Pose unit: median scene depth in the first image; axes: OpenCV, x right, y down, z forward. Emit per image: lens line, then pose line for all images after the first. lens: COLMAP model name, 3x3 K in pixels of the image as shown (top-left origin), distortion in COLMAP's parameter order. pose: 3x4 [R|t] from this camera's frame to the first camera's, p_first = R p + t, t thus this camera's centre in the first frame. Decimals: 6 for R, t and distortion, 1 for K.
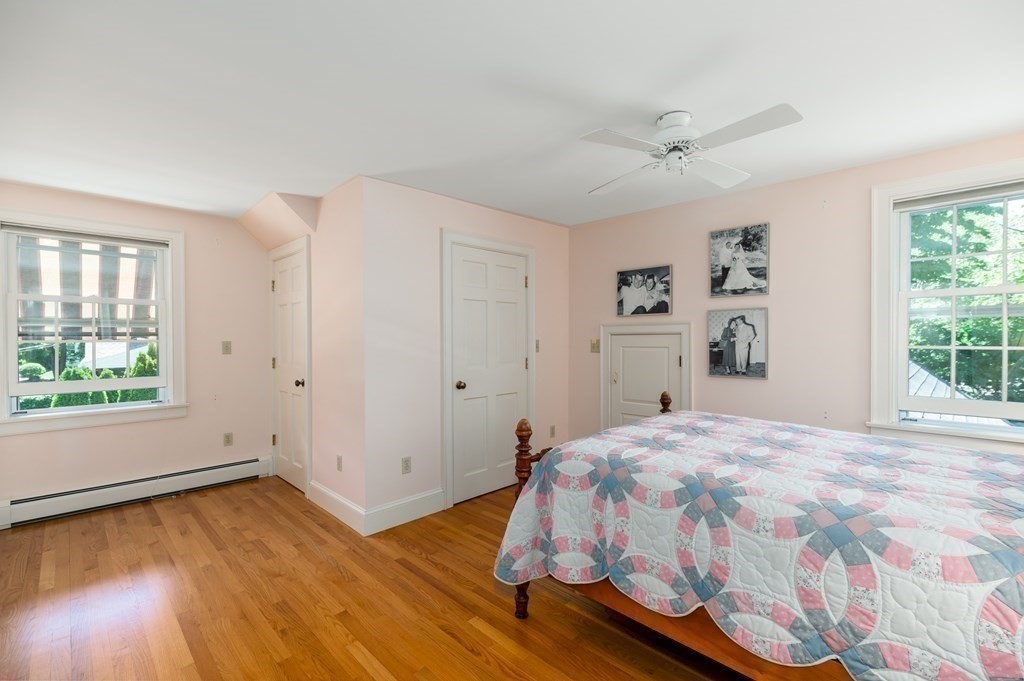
lens RADIAL K [[455.3, 0, 513.8], [0, 455.3, 342.4], [0, 0, 1]] dist [0.002036, 0.000396]
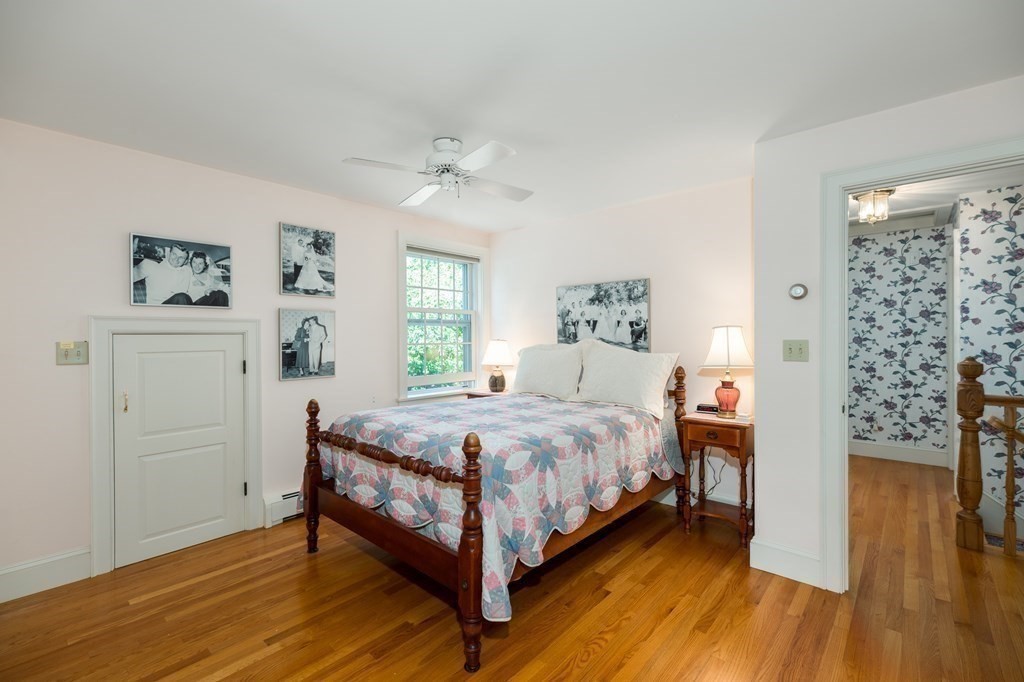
lens RADIAL K [[455.3, 0, 513.4], [0, 455.3, 337.6], [0, 0, 1]] dist [0.002036, 0.000396]
pose [[-0.066168, 0.002254, 0.997806, -0.524739], [0.014413, 0.999895, -0.001303, -0.003922], [-0.997704, 0.014296, -0.066194, 0.615419]]
